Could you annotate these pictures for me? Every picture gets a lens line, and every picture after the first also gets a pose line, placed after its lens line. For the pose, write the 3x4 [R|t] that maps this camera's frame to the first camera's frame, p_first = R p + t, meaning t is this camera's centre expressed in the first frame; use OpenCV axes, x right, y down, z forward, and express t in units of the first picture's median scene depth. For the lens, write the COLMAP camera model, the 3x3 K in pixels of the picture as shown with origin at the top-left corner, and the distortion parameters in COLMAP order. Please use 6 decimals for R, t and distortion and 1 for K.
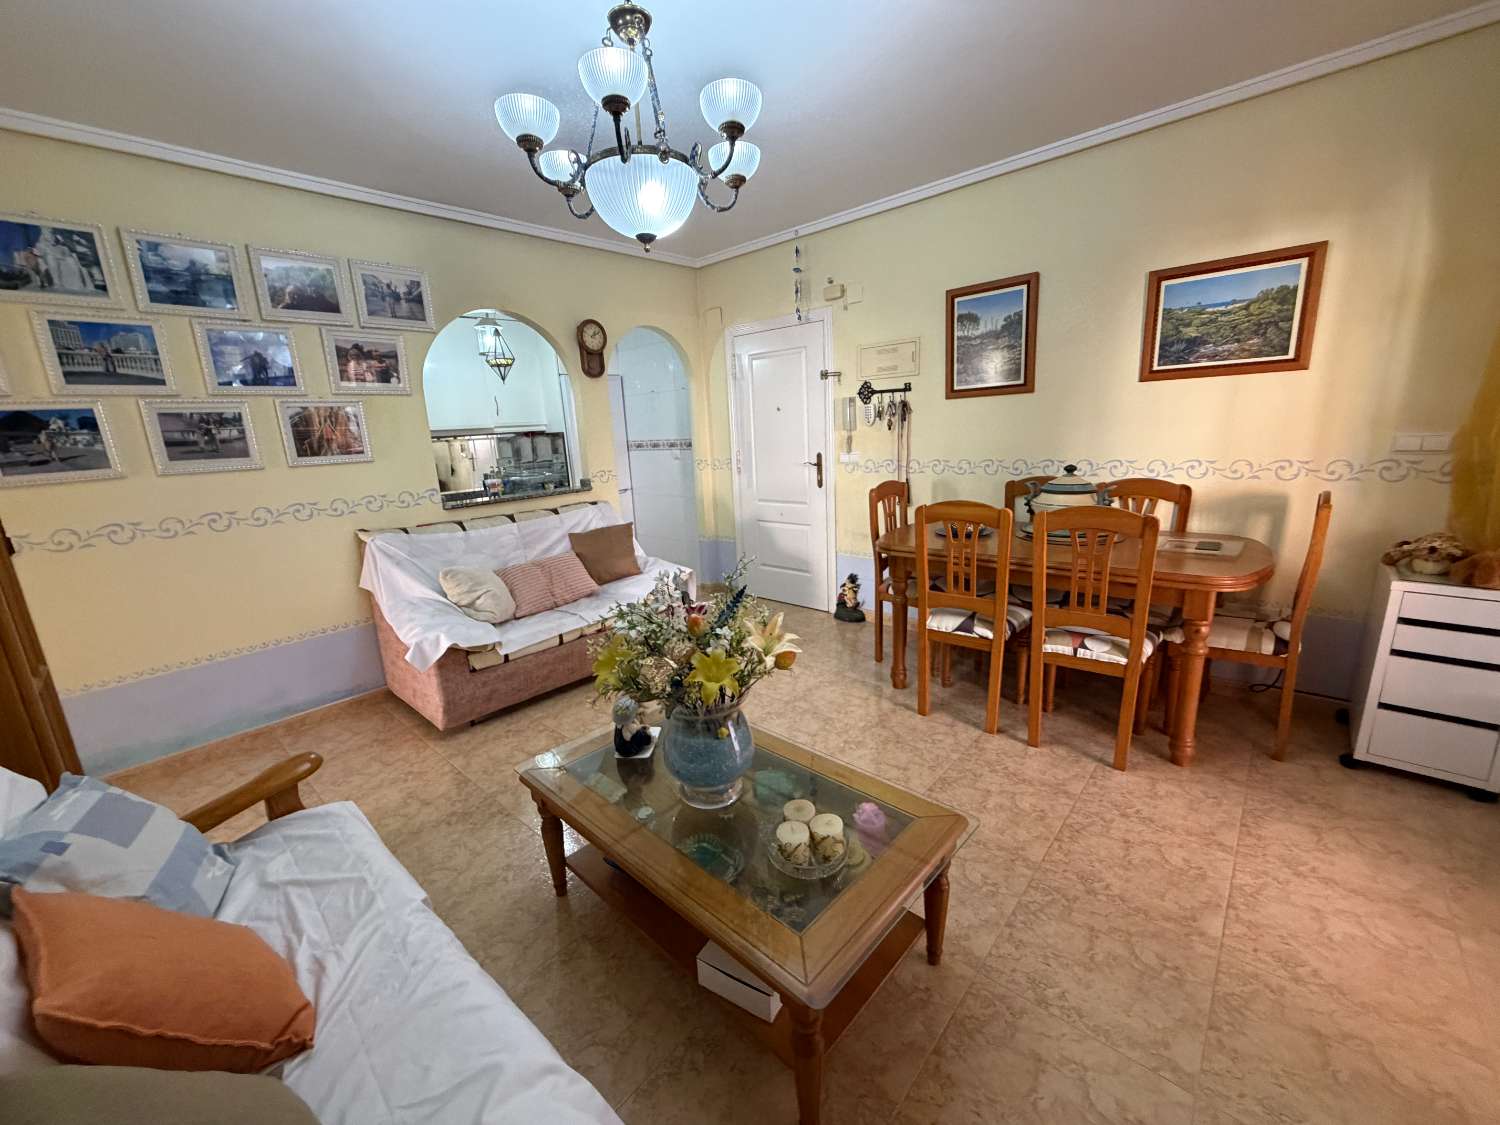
lens RADIAL K [[595.7, 0, 745.0], [0, 595.7, 562.0], [0, 0, 1]] dist [-0.000650, -0.000129]
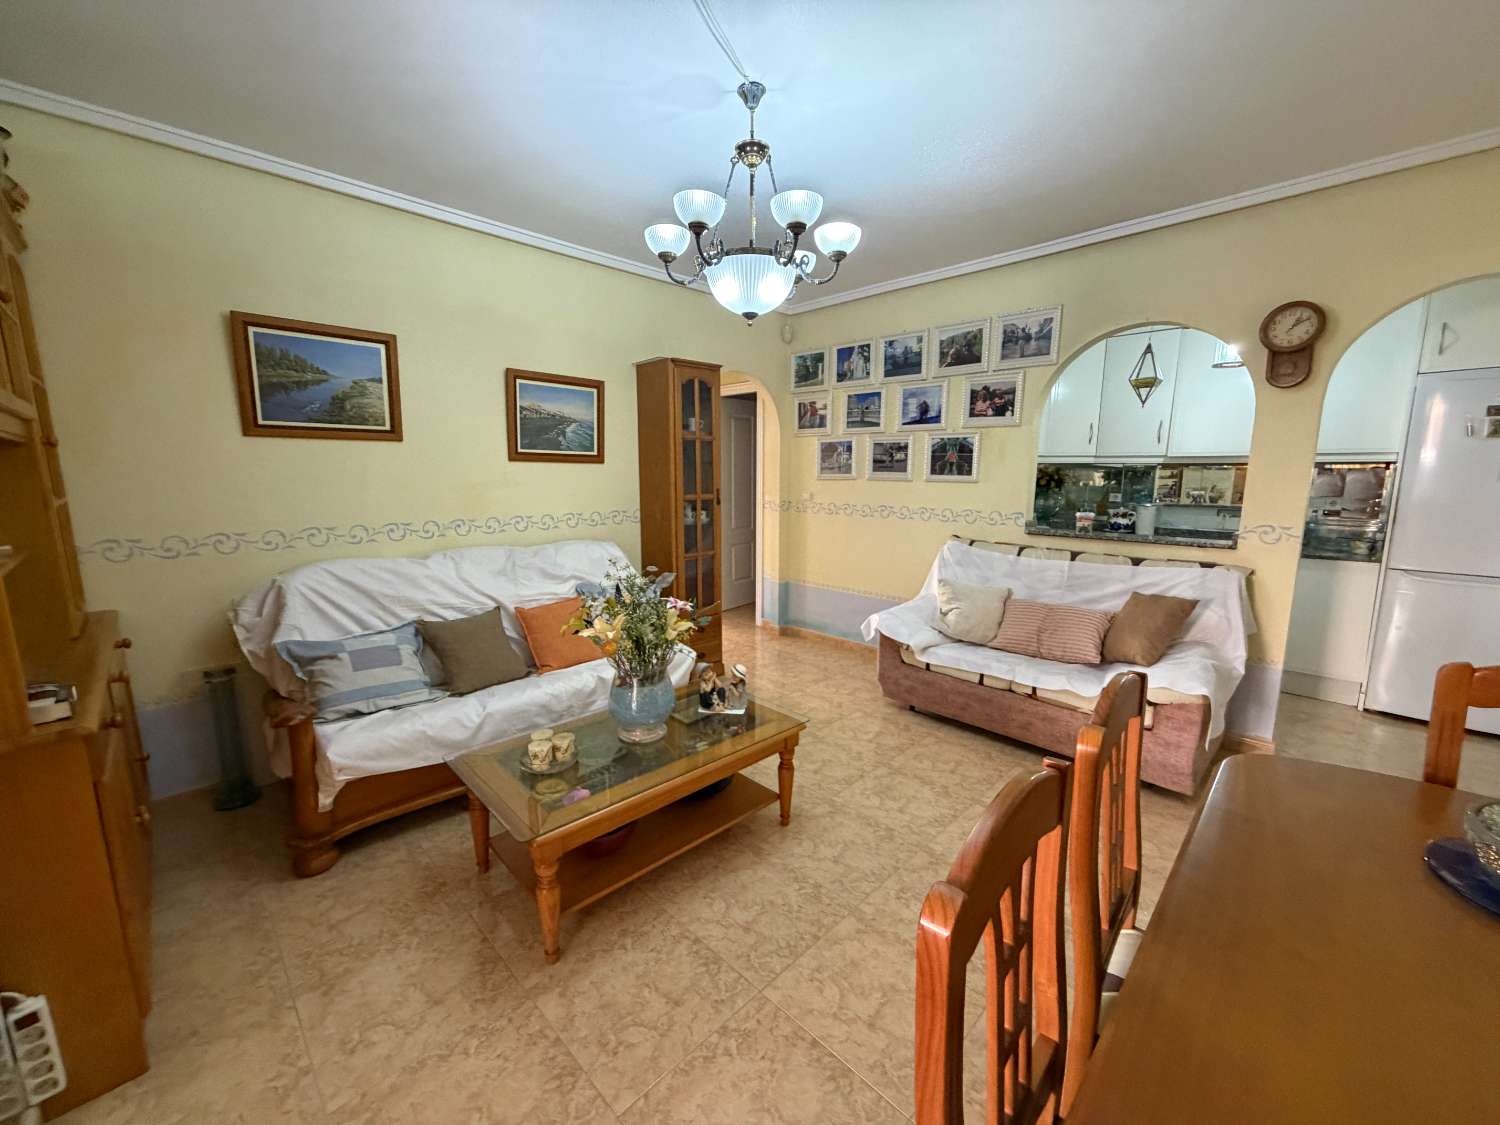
lens RADIAL K [[595.7, 0, 744.2], [0, 595.7, 558.5], [0, 0, 1]] dist [-0.000650, -0.000129]
pose [[-0.039408, 0.202525, -0.978484, 0.677366], [-0.222407, 0.952902, 0.206188, -0.187998], [0.974157, 0.225747, 0.007491, 0.646328]]
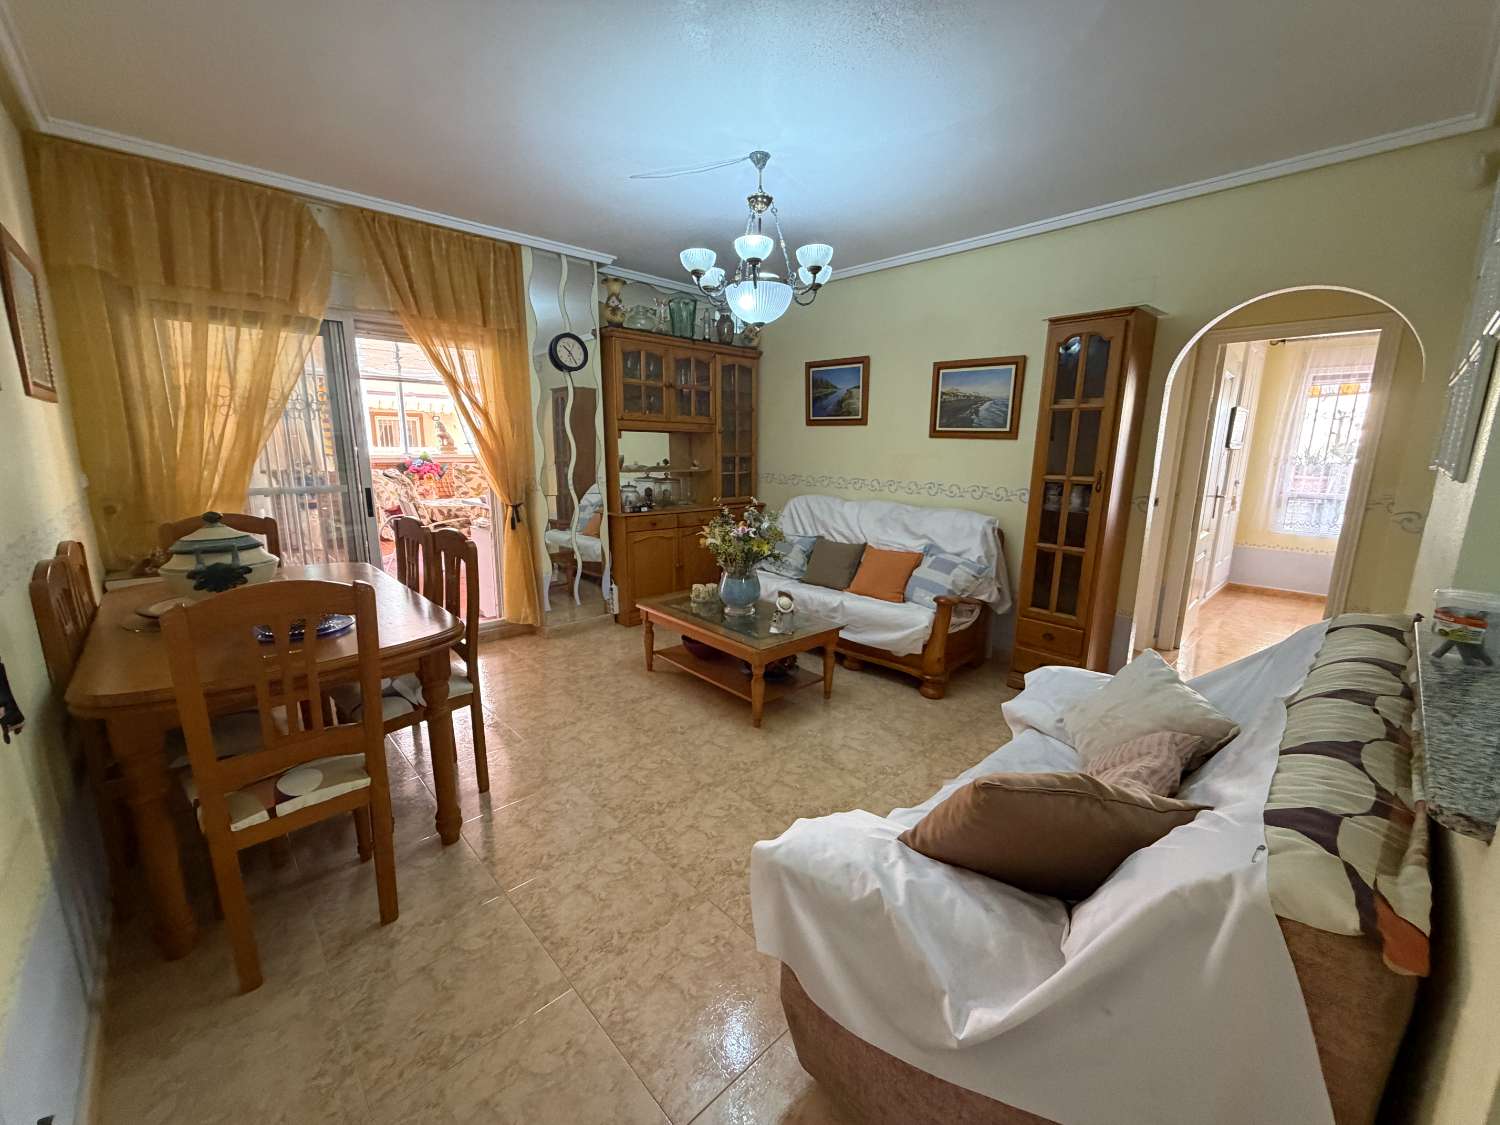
lens RADIAL K [[595.7, 0, 751.0], [0, 595.7, 561.1], [0, 0, 1]] dist [-0.000650, -0.000129]
pose [[-0.997451, 0.029753, 0.064856, -0.757199], [0.053566, 0.912693, 0.405120, -0.499773], [-0.047140, 0.407562, -0.911960, 2.386929]]
